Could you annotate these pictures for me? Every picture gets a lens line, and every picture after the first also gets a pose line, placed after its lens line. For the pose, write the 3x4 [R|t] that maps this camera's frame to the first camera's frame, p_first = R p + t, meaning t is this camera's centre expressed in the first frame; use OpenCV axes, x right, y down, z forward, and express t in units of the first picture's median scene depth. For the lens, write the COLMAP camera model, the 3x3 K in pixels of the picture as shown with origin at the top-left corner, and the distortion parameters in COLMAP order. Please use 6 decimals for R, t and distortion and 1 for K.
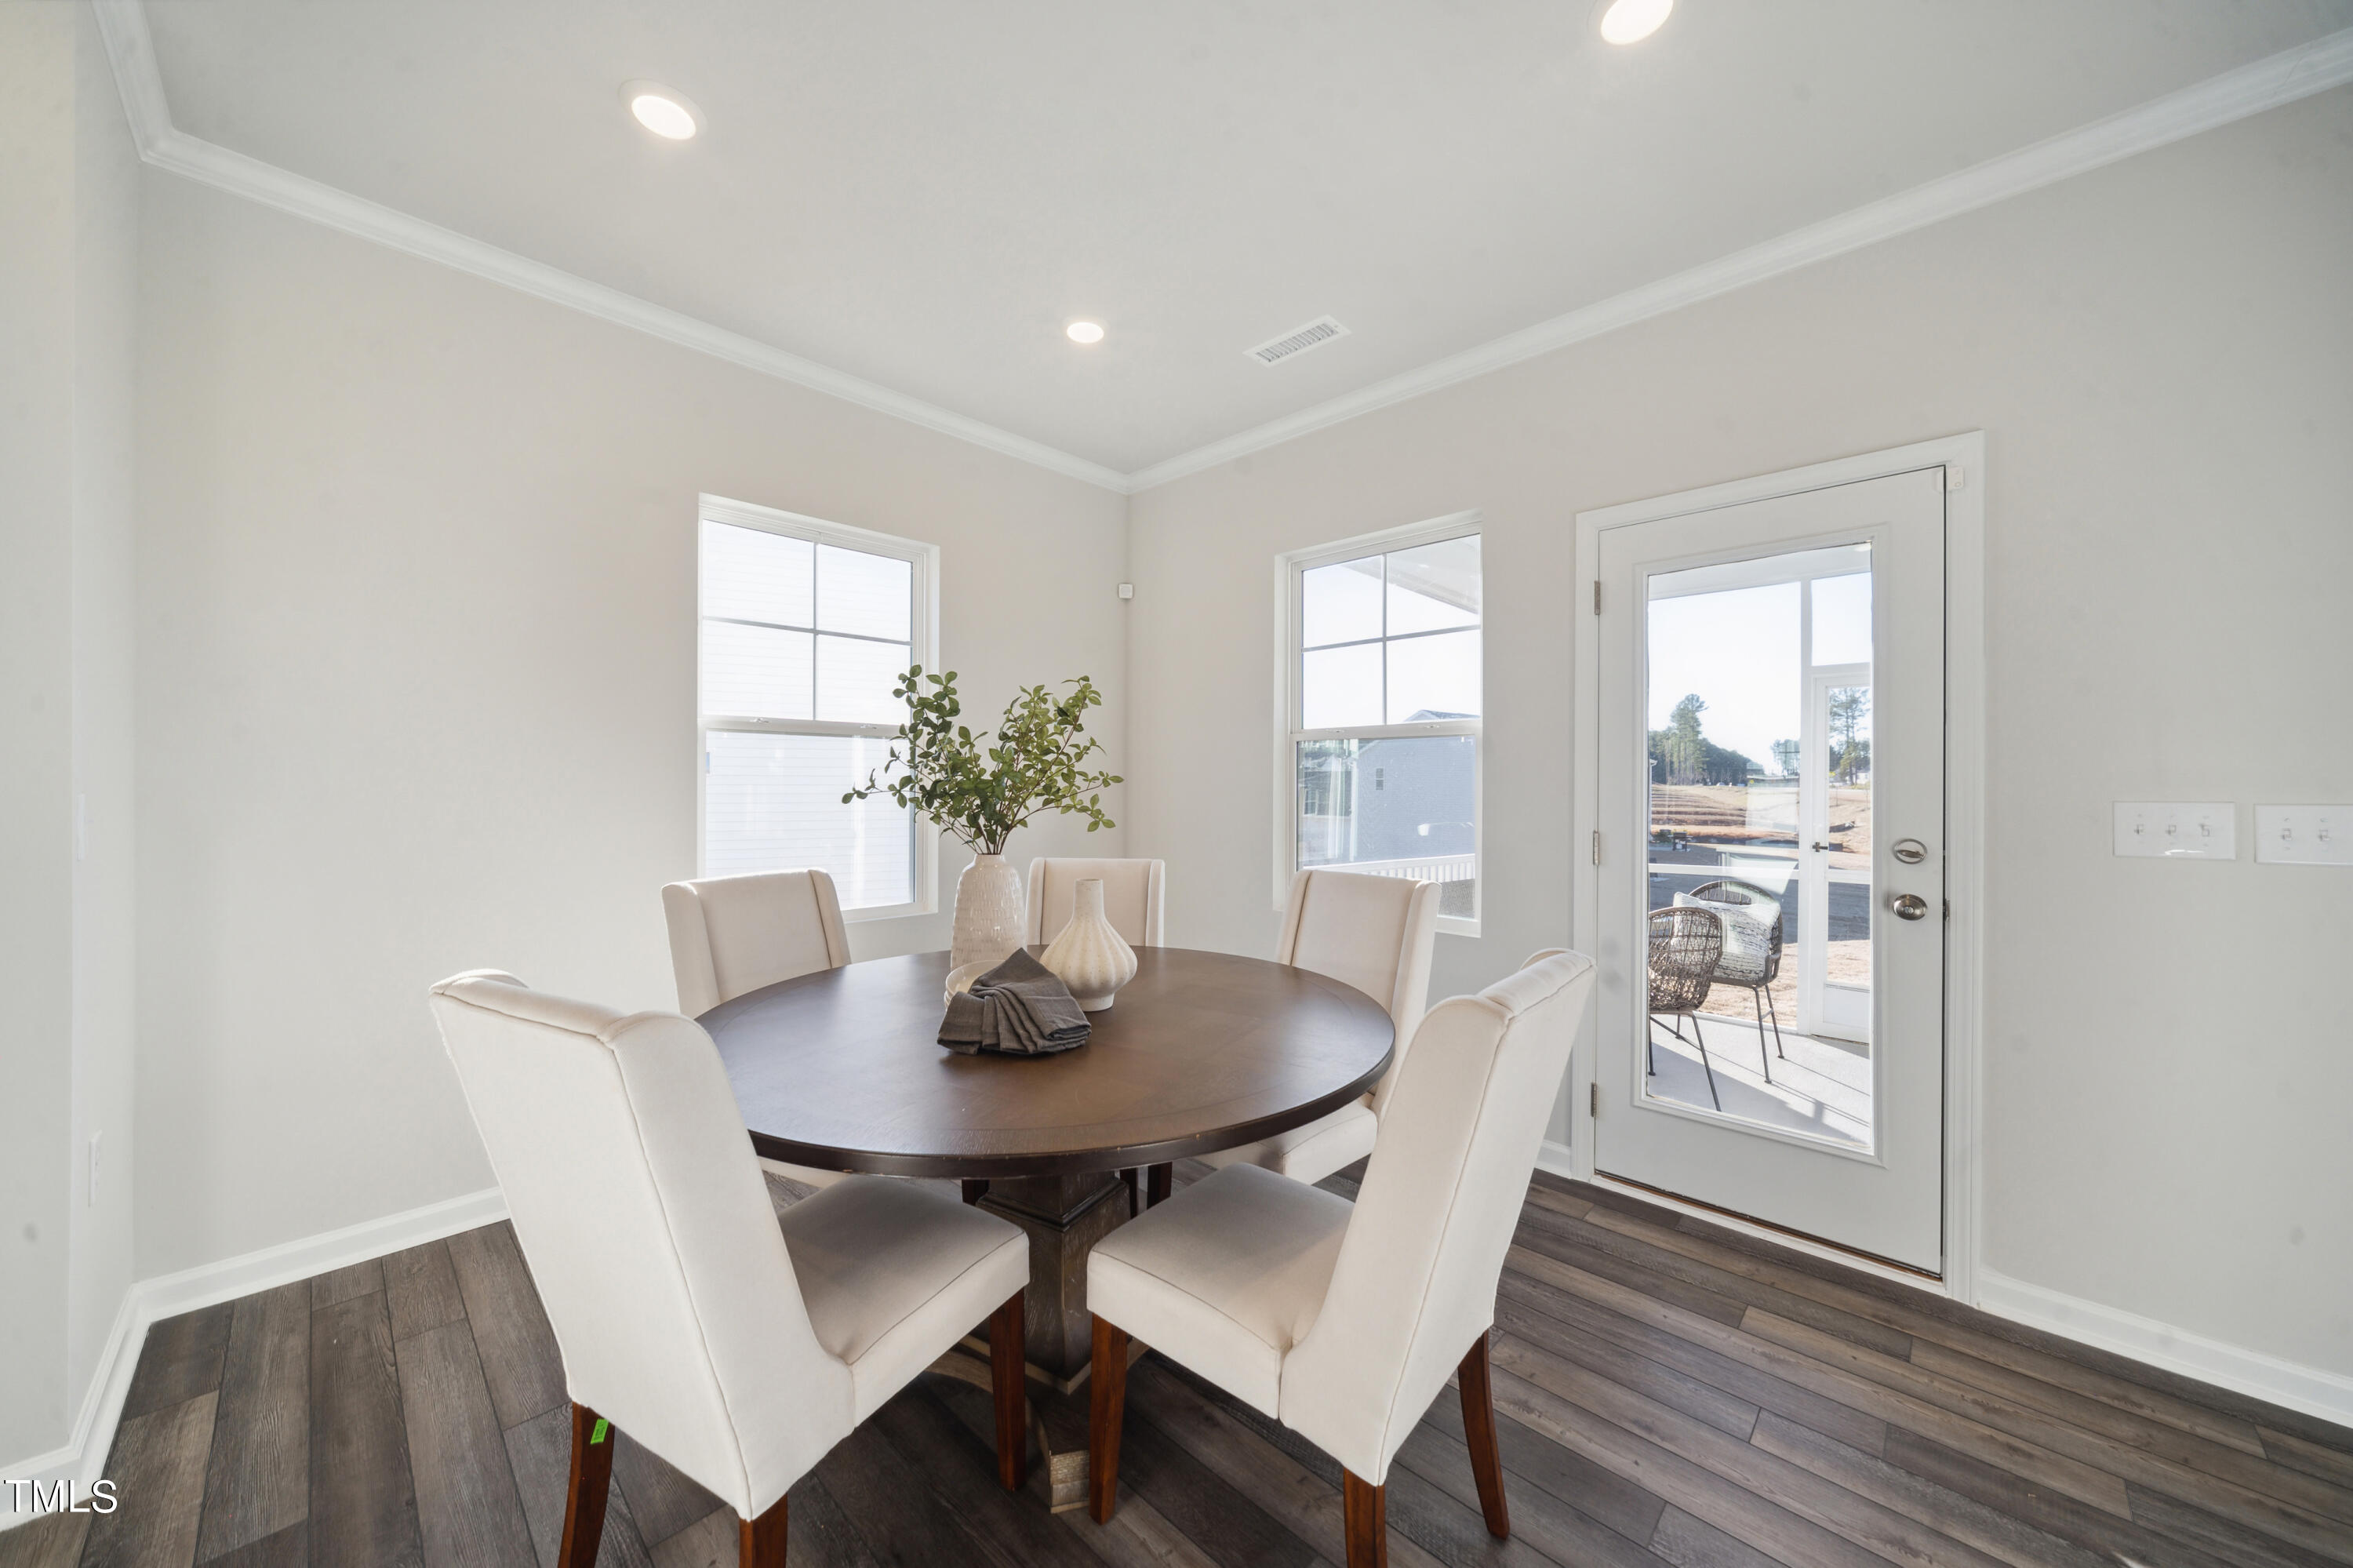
lens RADIAL K [[855.4, 0, 1184.3], [0, 855.4, 761.4], [0, 0, 1]] dist [-0.000695, 0.002465]
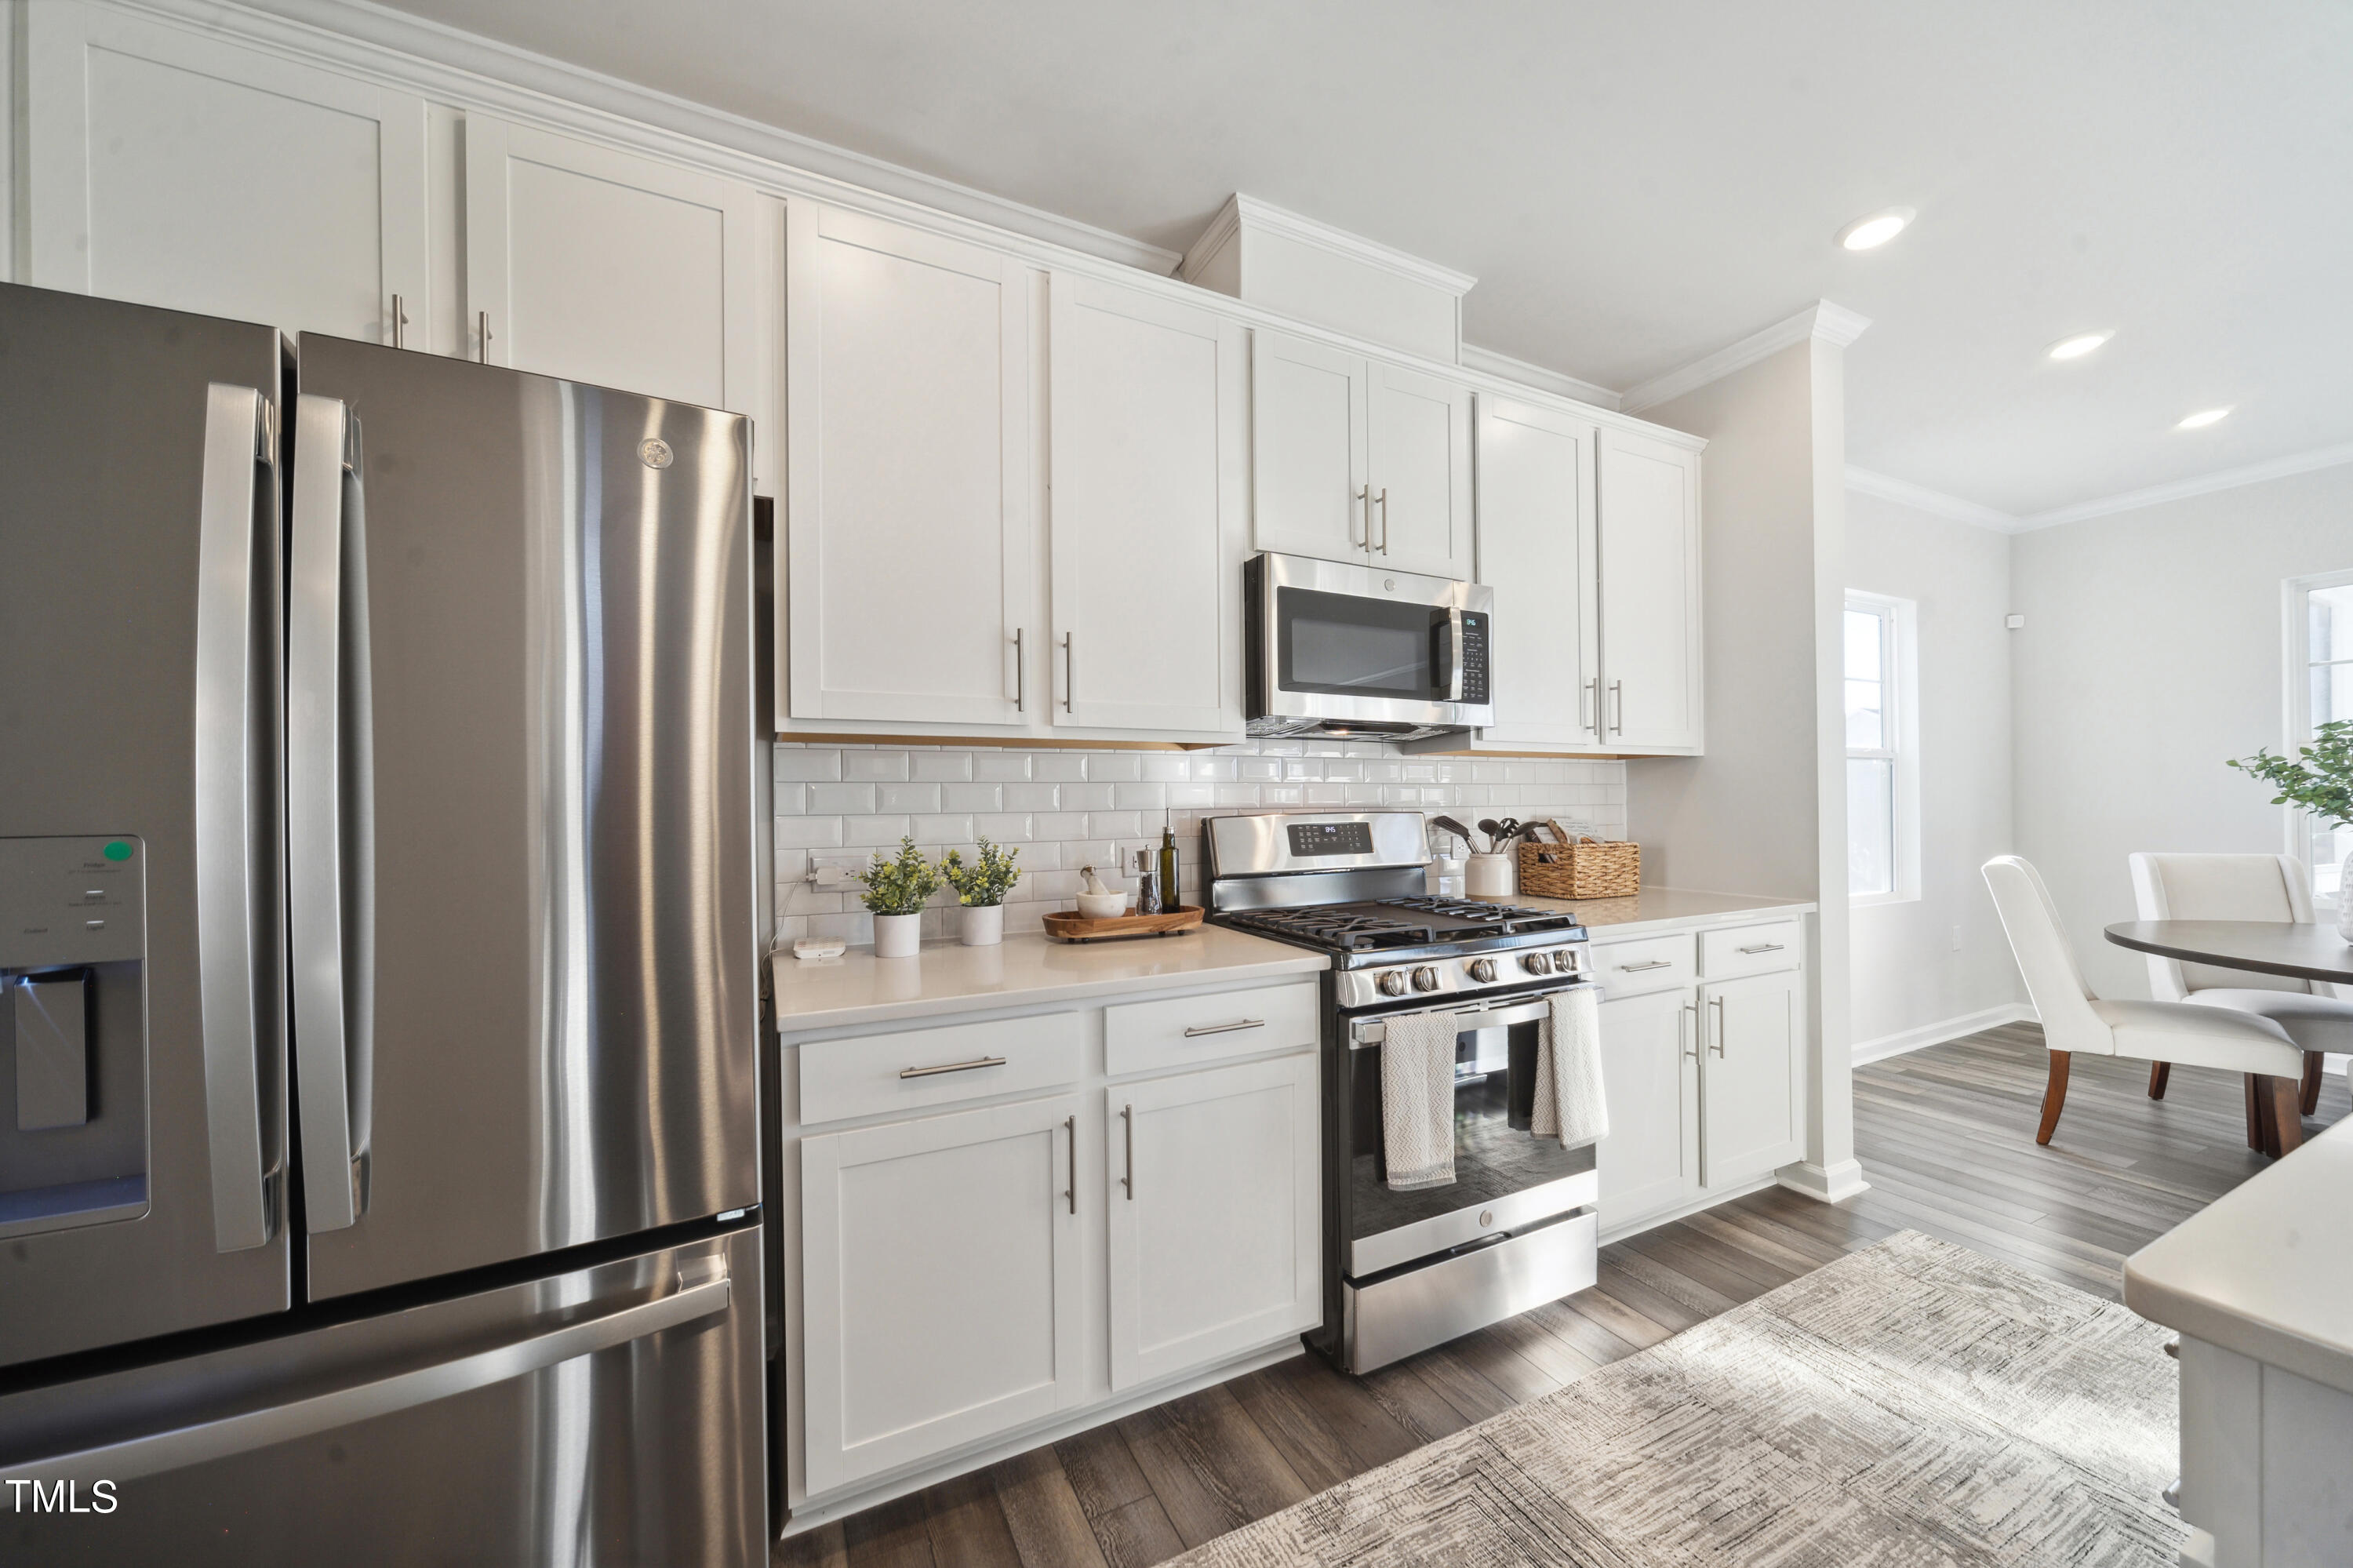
lens RADIAL K [[850.2, 0, 1175.5], [0, 850.2, 796.0], [0, 0, 1]] dist [0.009197, 0.000041]
pose [[0.945930, -0.011565, -0.324164, -1.588821], [0.019129, 0.999614, 0.020155, -0.031918], [0.323806, -0.025266, 0.945786, -0.899450]]
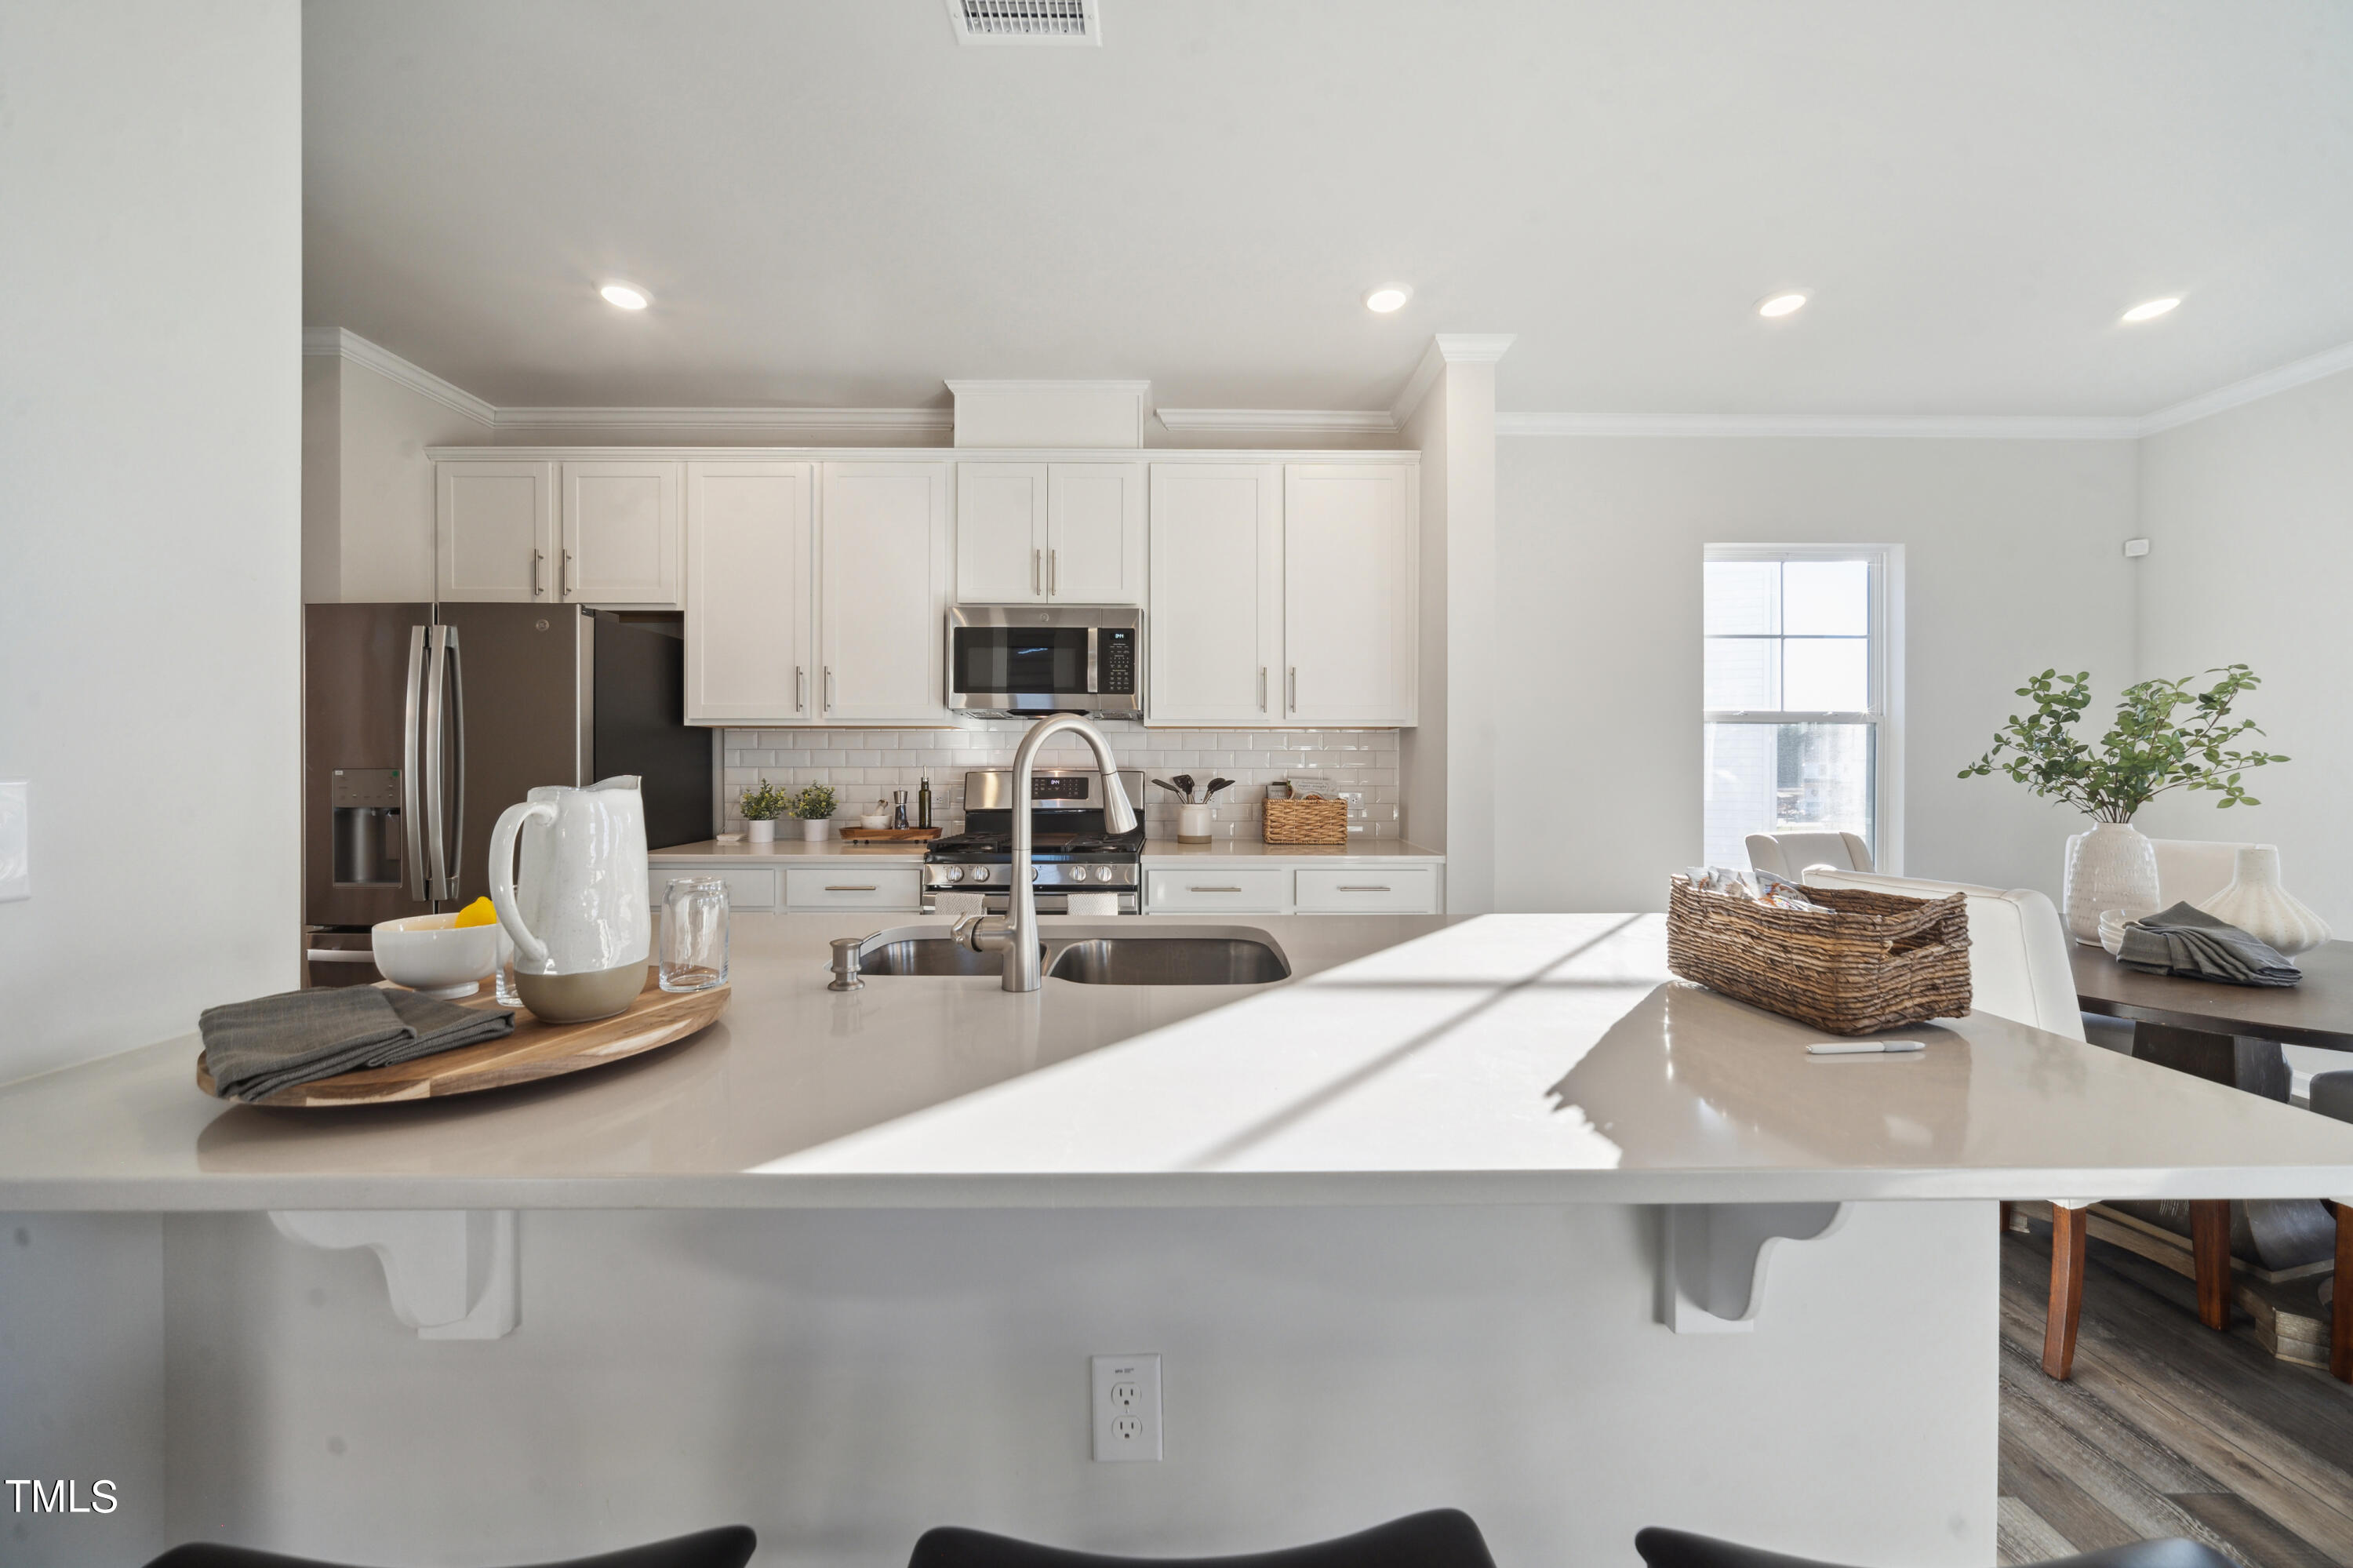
lens RADIAL K [[855.4, 0, 1184.3], [0, 855.4, 761.4], [0, 0, 1]] dist [-0.000695, 0.002465]
pose [[0.704618, -0.003786, -0.709577, -0.286354], [0.019365, 0.999716, 0.013896, -0.017069], [0.709323, -0.023532, 0.704491, -0.727765]]
